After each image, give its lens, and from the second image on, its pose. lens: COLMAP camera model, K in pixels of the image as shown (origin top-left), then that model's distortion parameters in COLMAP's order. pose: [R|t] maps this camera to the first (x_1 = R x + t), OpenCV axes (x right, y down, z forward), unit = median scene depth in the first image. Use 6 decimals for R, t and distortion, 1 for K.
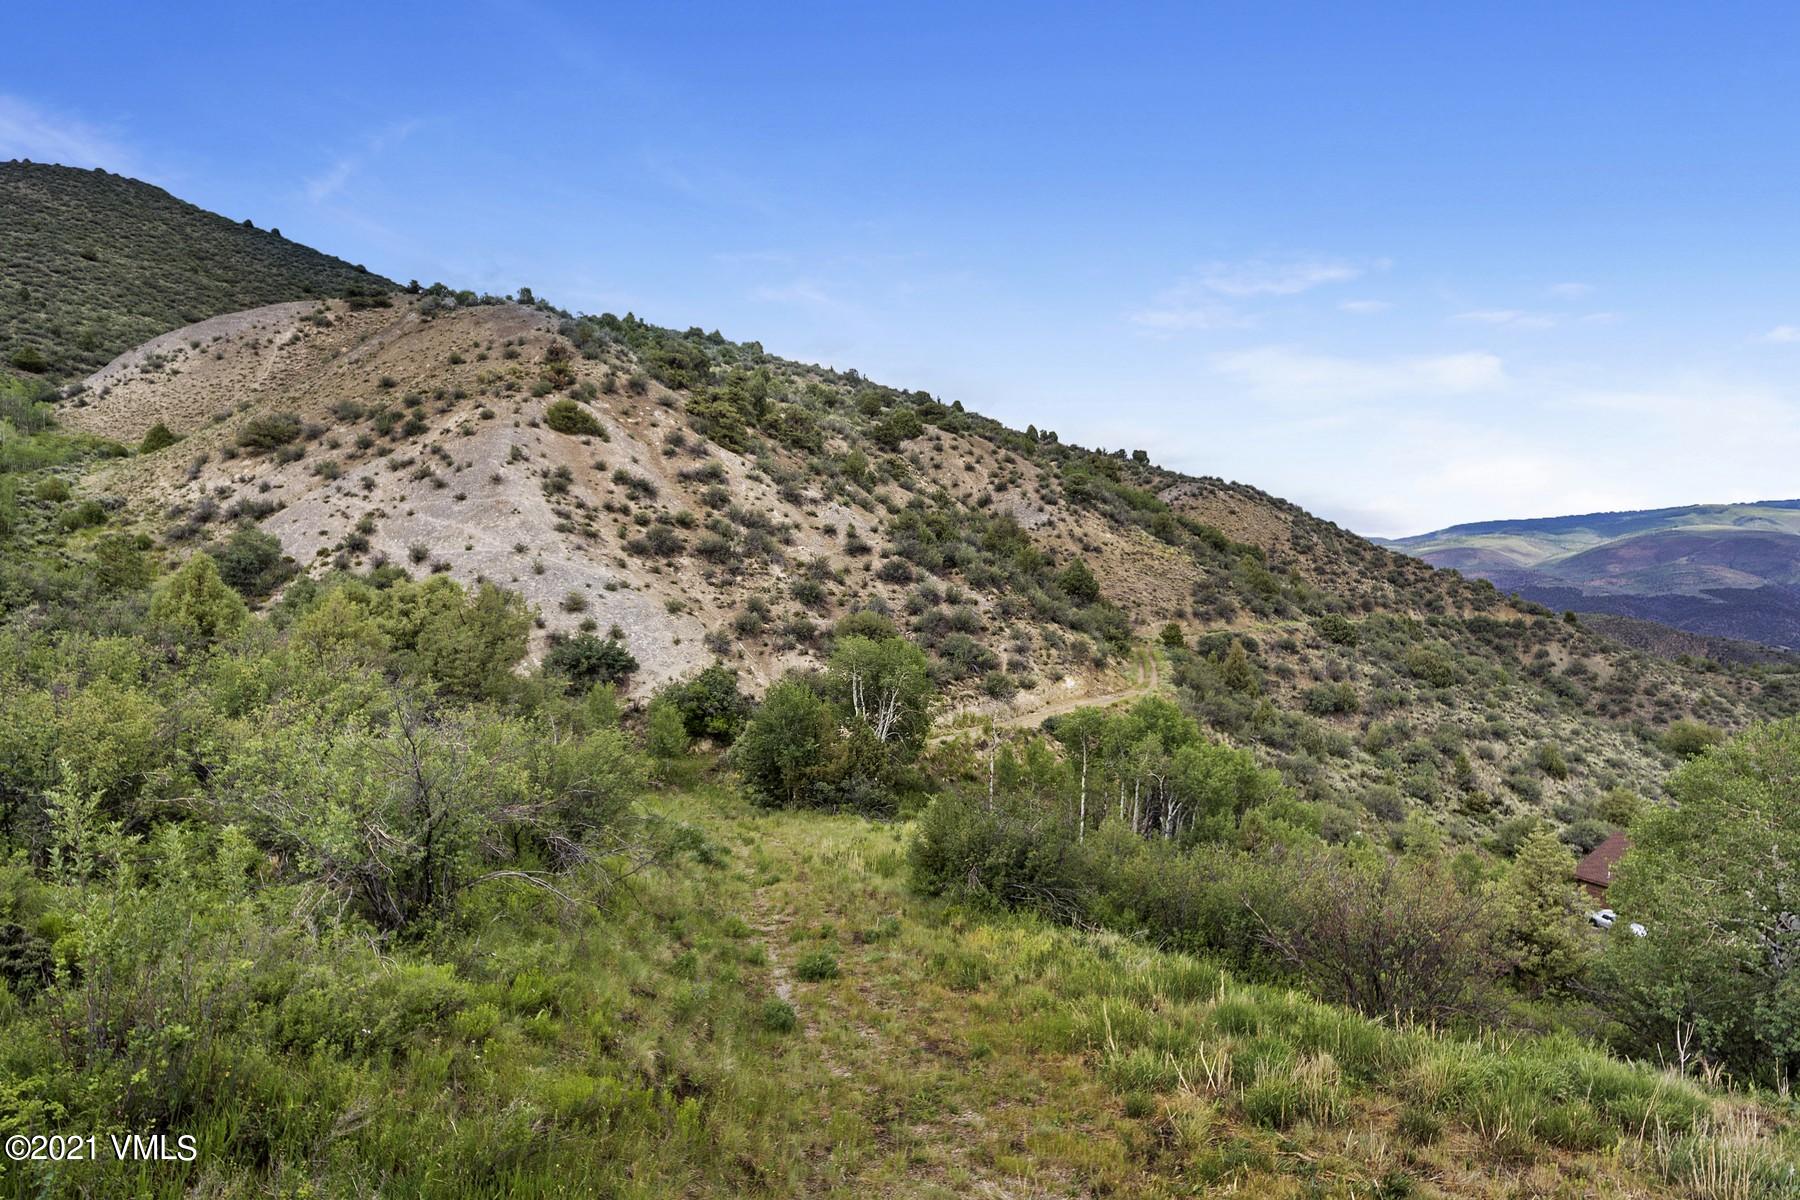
lens RADIAL K [[1054.7, 0, 899.0], [0, 1054.7, 603.0], [0, 0, 1]] dist [-0.002862, 0.000515]
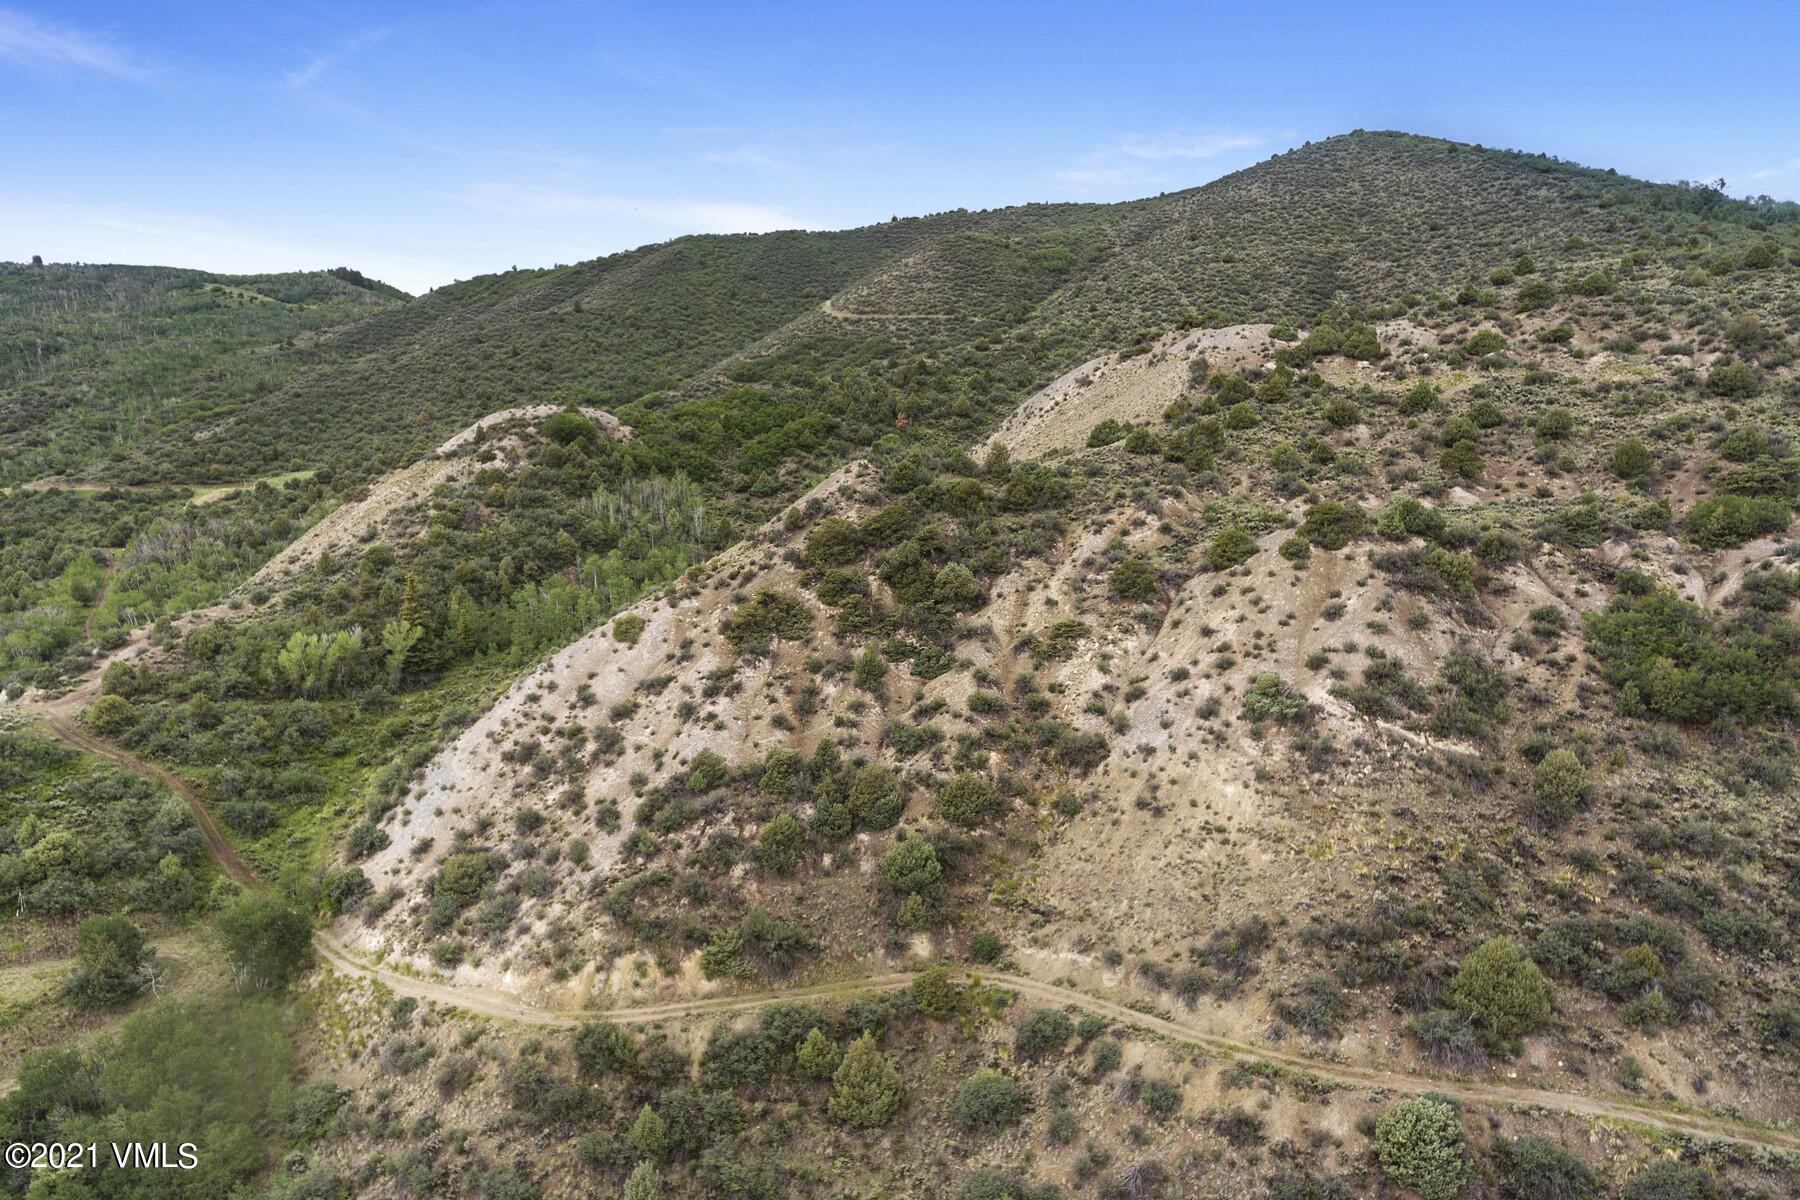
lens RADIAL K [[1054.7, 0, 899.0], [0, 1054.7, 603.0], [0, 0, 1]] dist [-0.002862, 0.000515]
pose [[0.286919, 0.137173, -0.948083, 1.008512], [0.008328, 0.989300, 0.145657, -0.372719], [0.957919, -0.049687, 0.282706, 0.872381]]
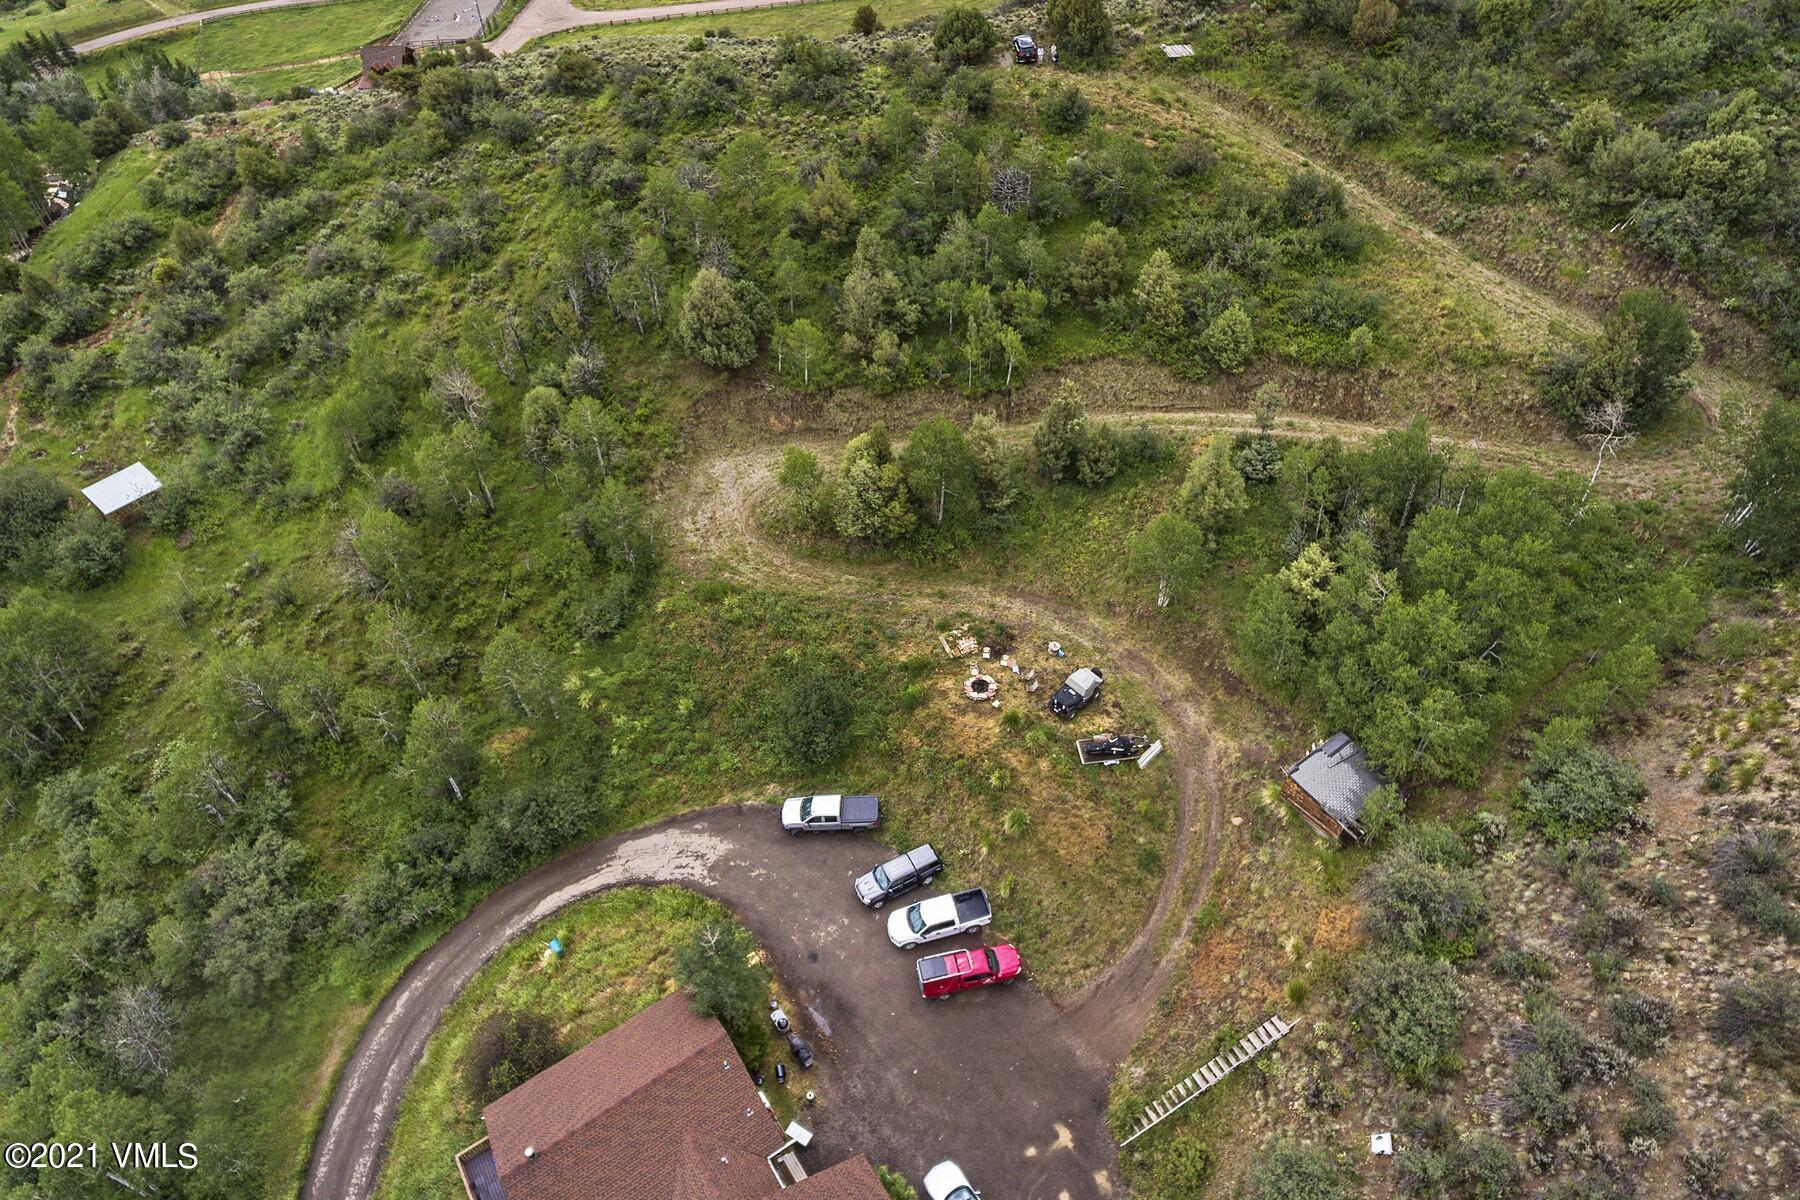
lens RADIAL K [[1054.7, 0, 899.0], [0, 1054.7, 603.0], [0, 0, 1]] dist [-0.002862, 0.000515]
pose [[-0.939348, 0.249447, -0.235377, 0.531942], [0.011708, 0.709221, 0.704889, -0.261779], [0.342766, 0.659380, -0.669125, 0.802024]]
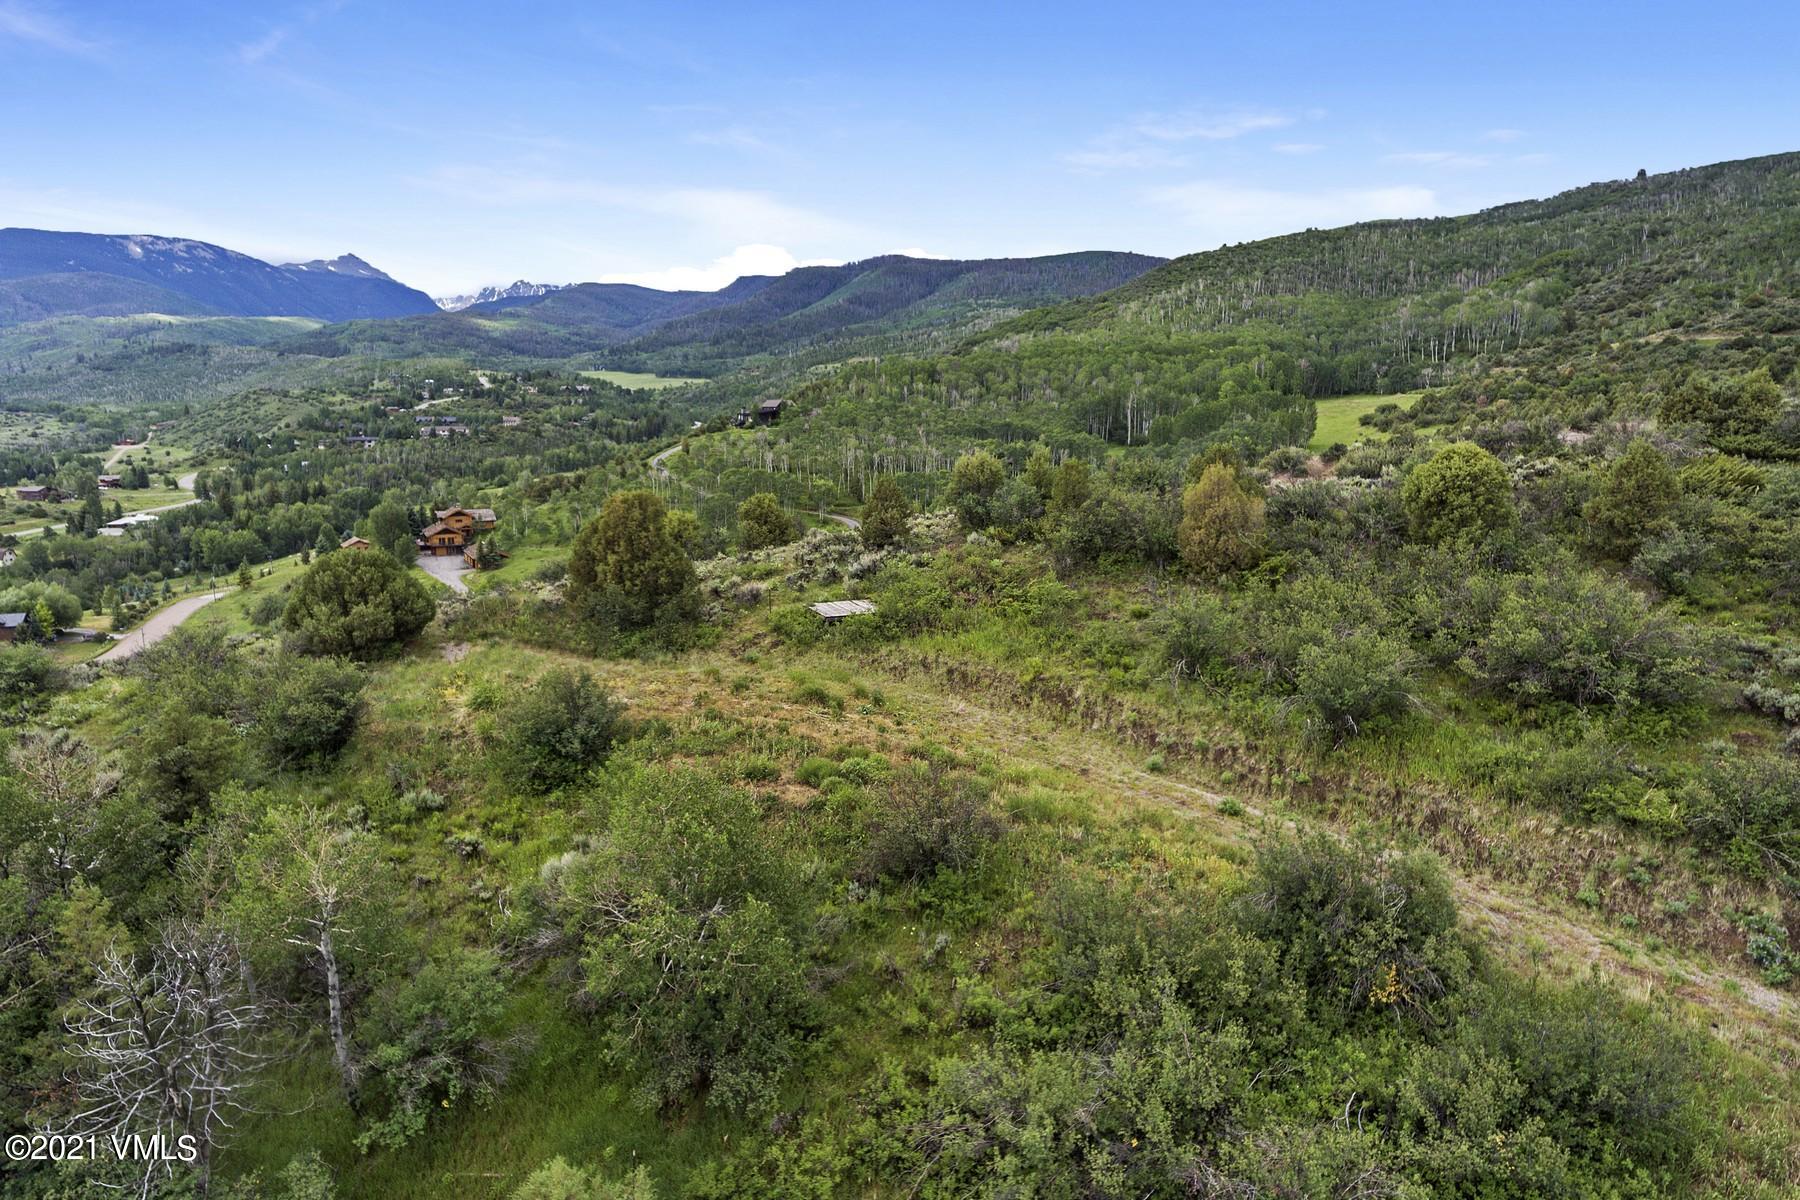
lens RADIAL K [[1054.7, 0, 899.0], [0, 1054.7, 603.0], [0, 0, 1]] dist [-0.002862, 0.000515]
pose [[-0.812214, 0.101928, -0.574385, 0.213097], [0.000621, 0.984768, 0.173874, -0.042869], [0.583359, 0.140866, -0.799906, 0.335836]]
